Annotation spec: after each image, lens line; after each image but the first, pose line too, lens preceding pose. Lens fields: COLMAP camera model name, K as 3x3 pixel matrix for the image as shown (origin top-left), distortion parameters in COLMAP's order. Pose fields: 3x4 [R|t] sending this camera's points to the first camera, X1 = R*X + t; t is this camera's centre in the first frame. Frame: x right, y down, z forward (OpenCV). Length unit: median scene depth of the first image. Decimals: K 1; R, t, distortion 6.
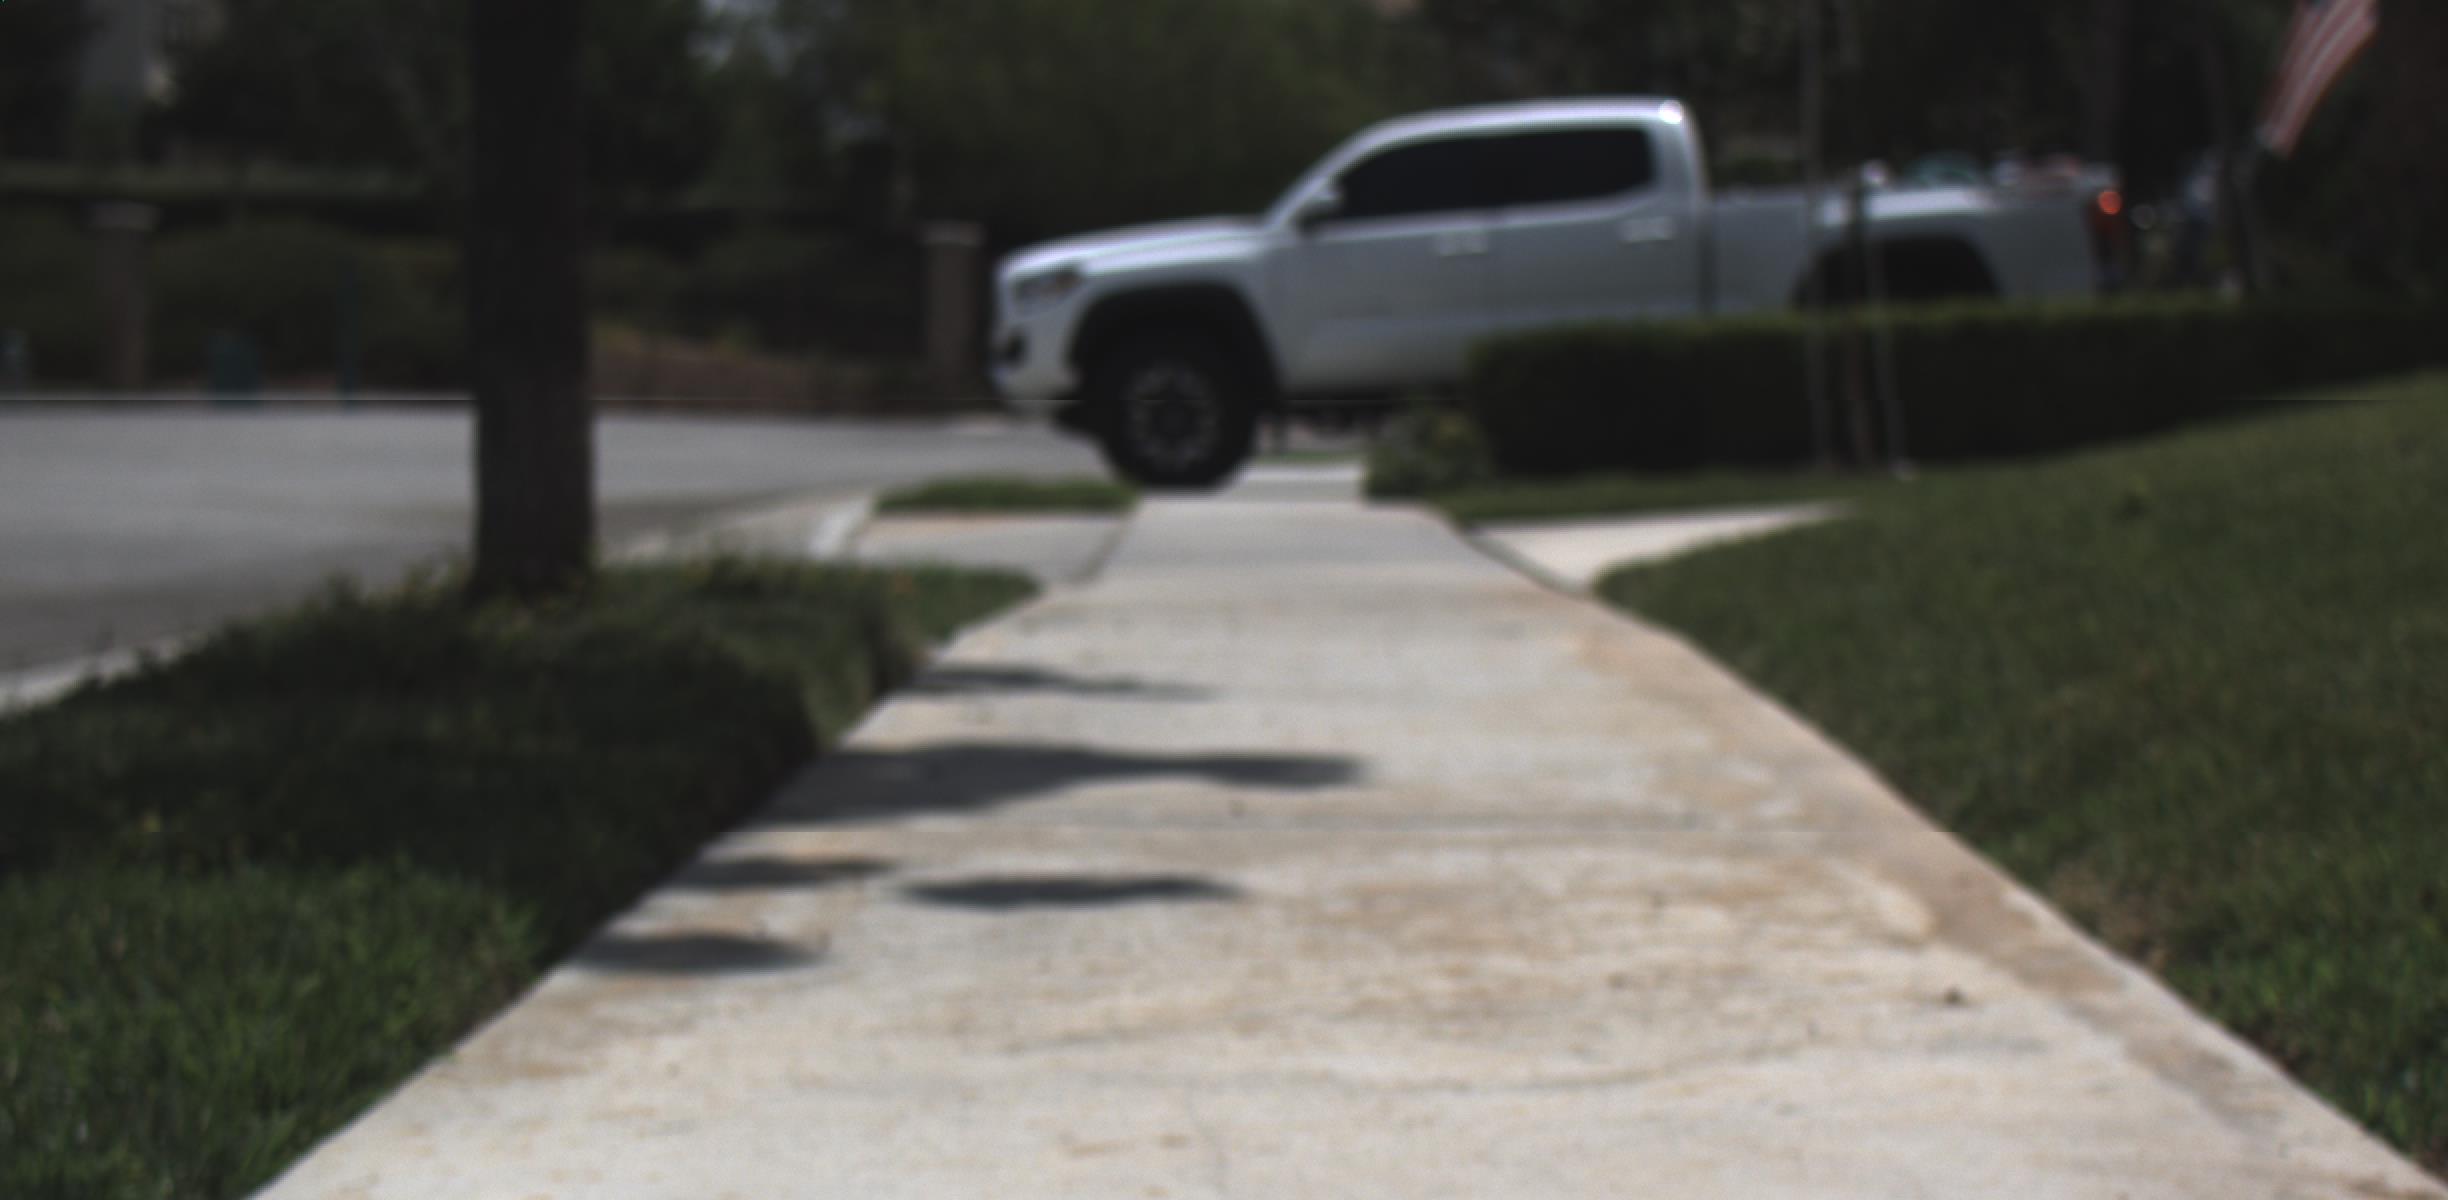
lens RADIAL K [[13340.7, 0, 1216.4], [0, 13340.7, 548.4], [0, 0, 1]] dist [2.606213, 0.000000]
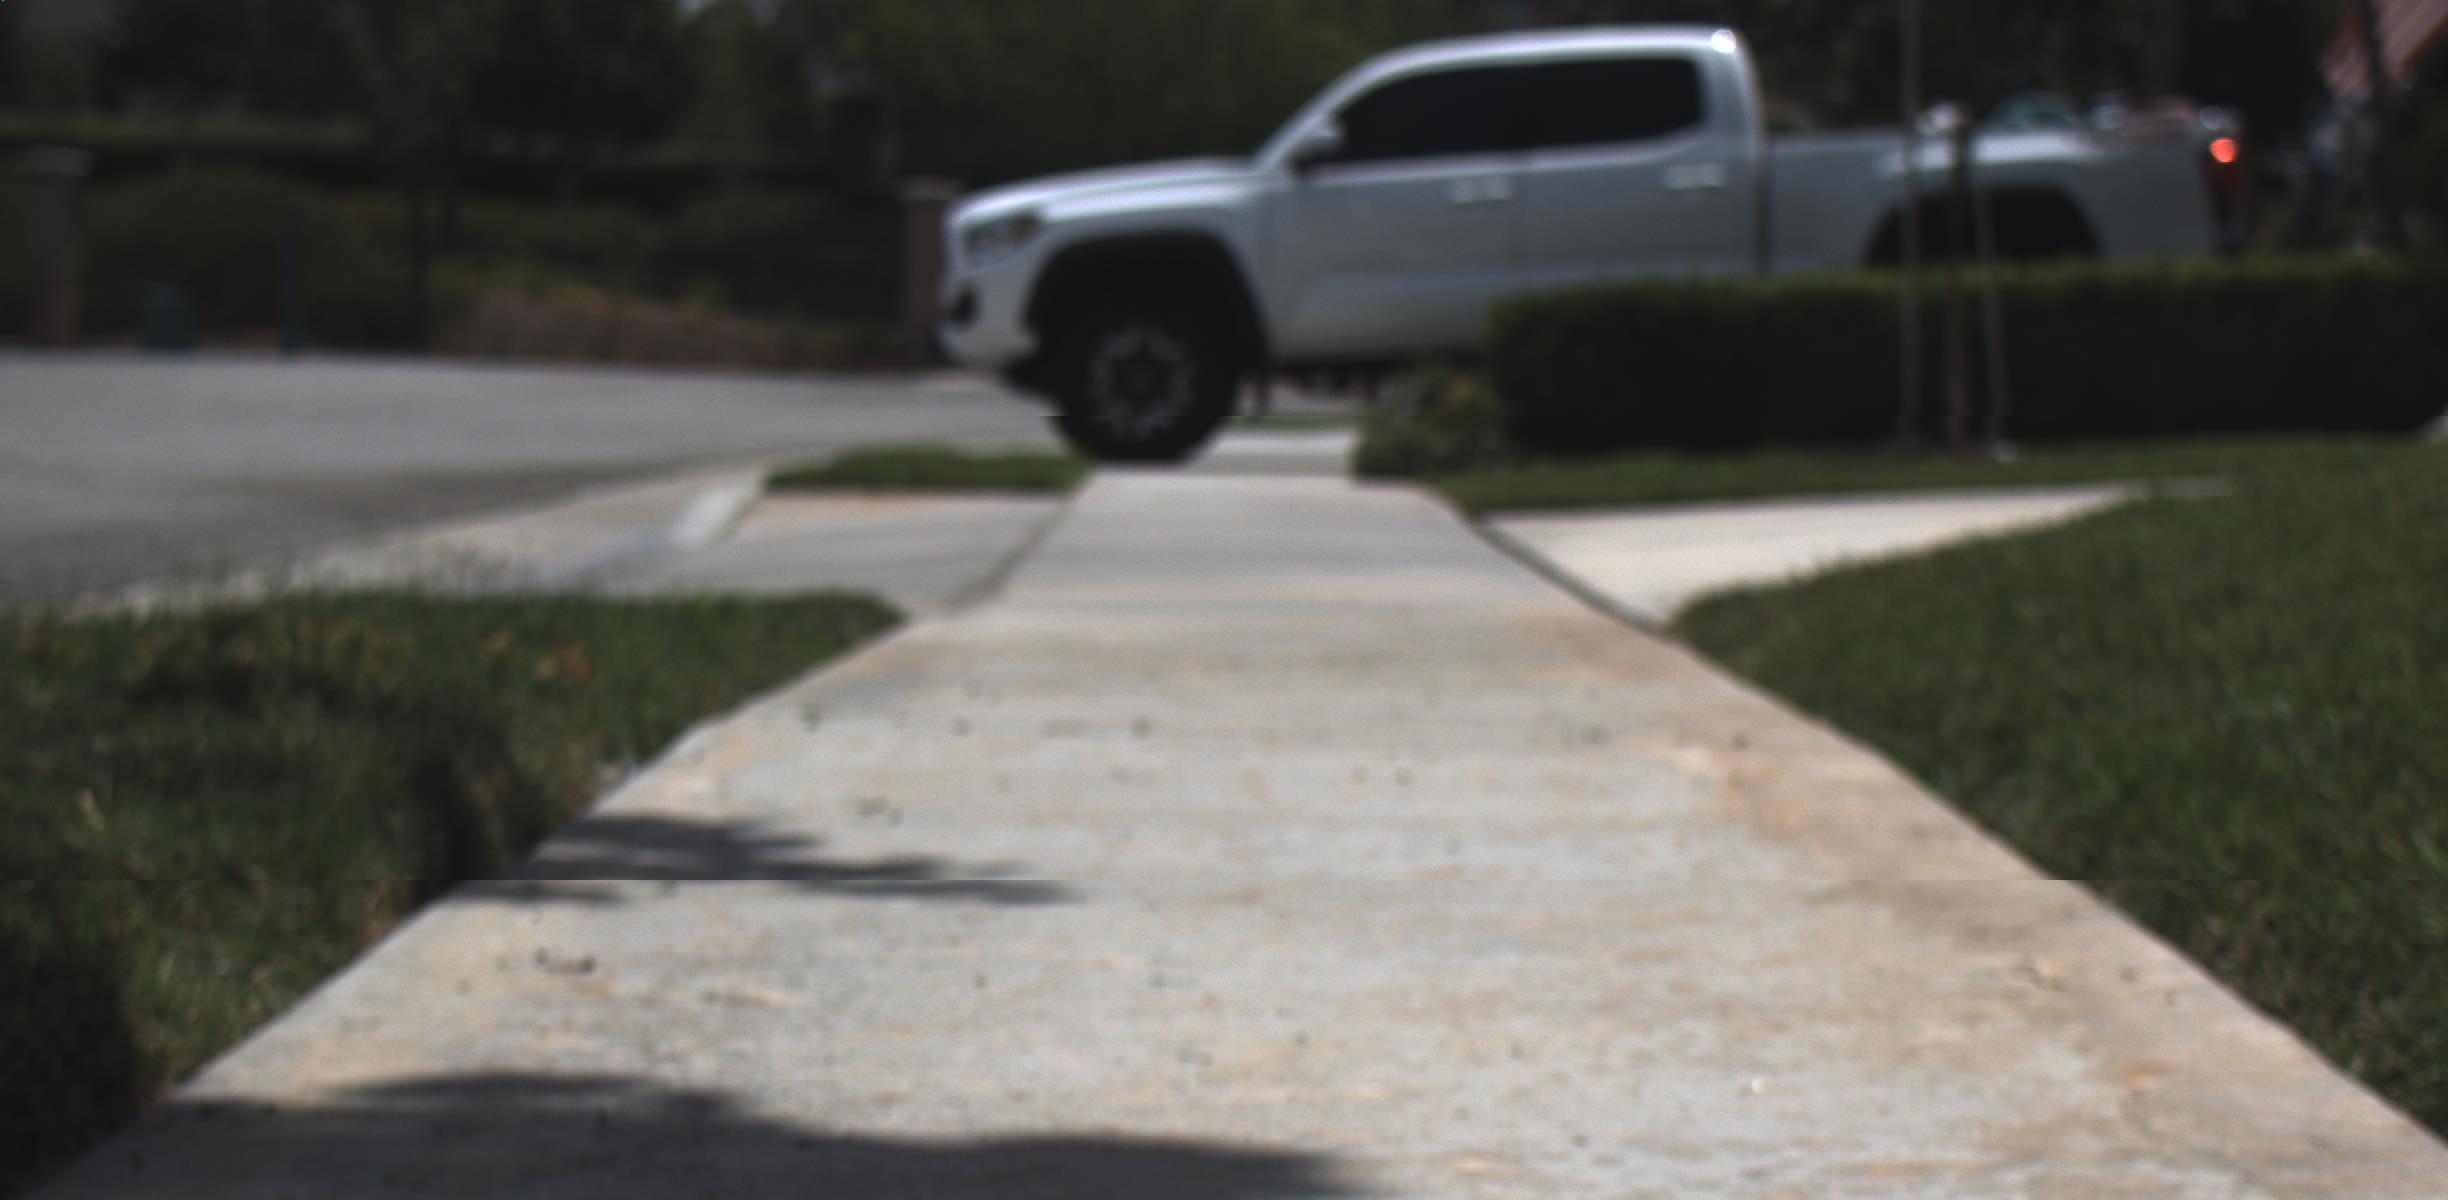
lens RADIAL K [[13340.7, 0, 1236.6], [0, 13340.7, 592.3], [0, 0, 1]] dist [2.606213, 0.000000]
pose [[0.999932, 0.011590, 0.001596, 0.001464], [-0.011599, 0.999918, 0.005474, -0.001297], [-0.001533, -0.005492, 0.999984, 0.133031]]
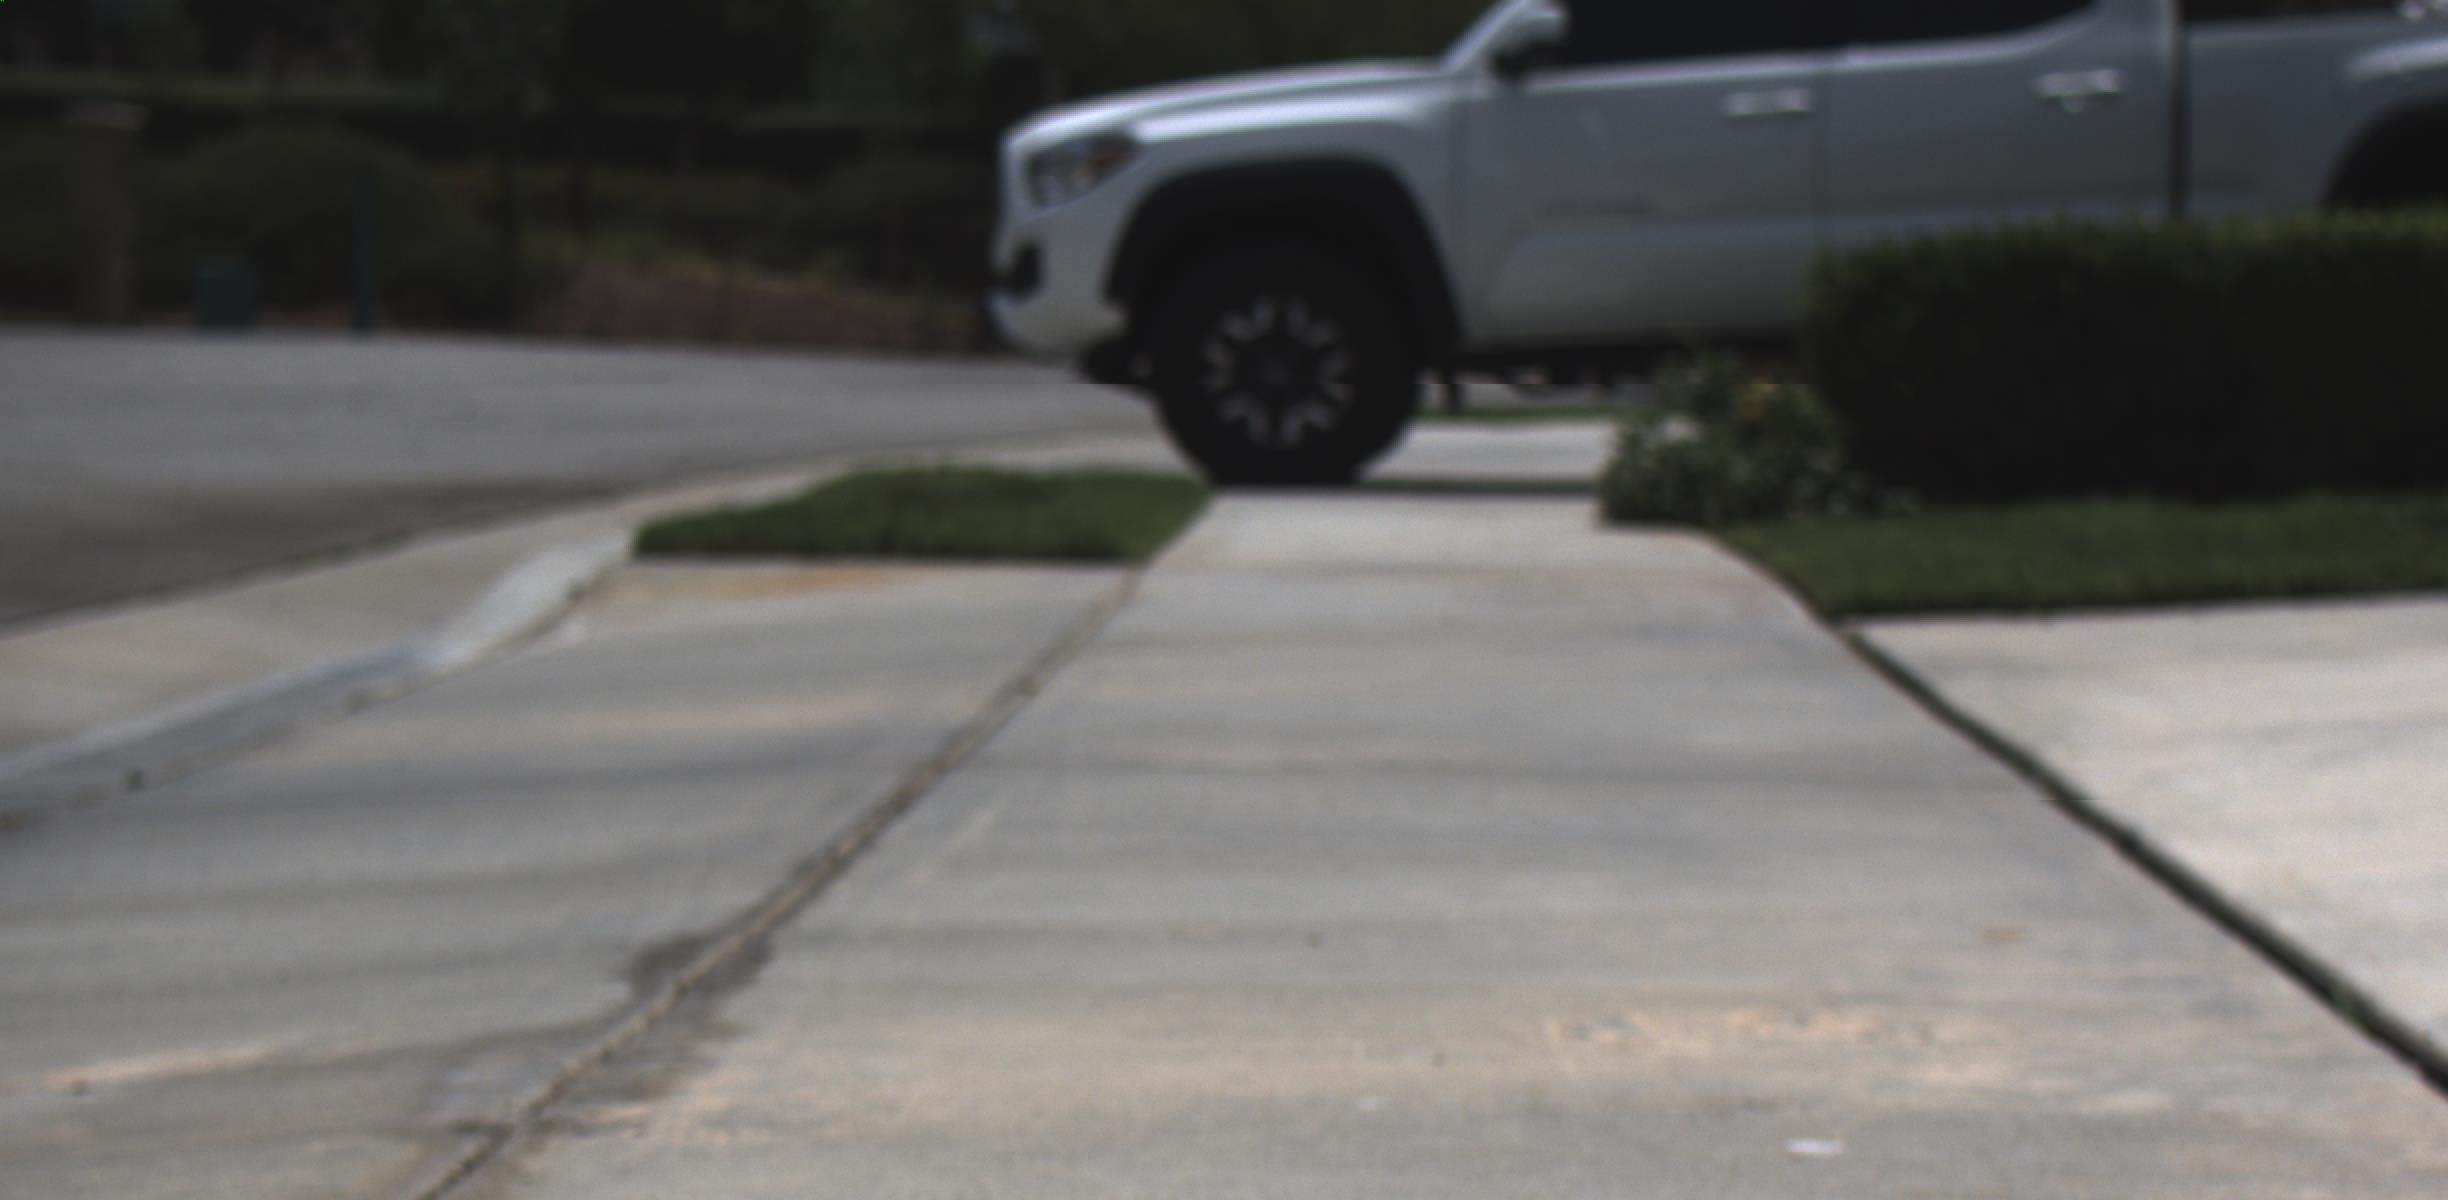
lens RADIAL K [[13340.7, 0, 1228.2], [0, 13340.7, 592.0], [0, 0, 1]] dist [2.606213, 0.000000]
pose [[0.999821, 0.013955, -0.012740, 0.002089], [-0.013863, 0.999878, 0.007246, -0.004617], [0.012839, -0.007069, 0.999893, 0.391473]]
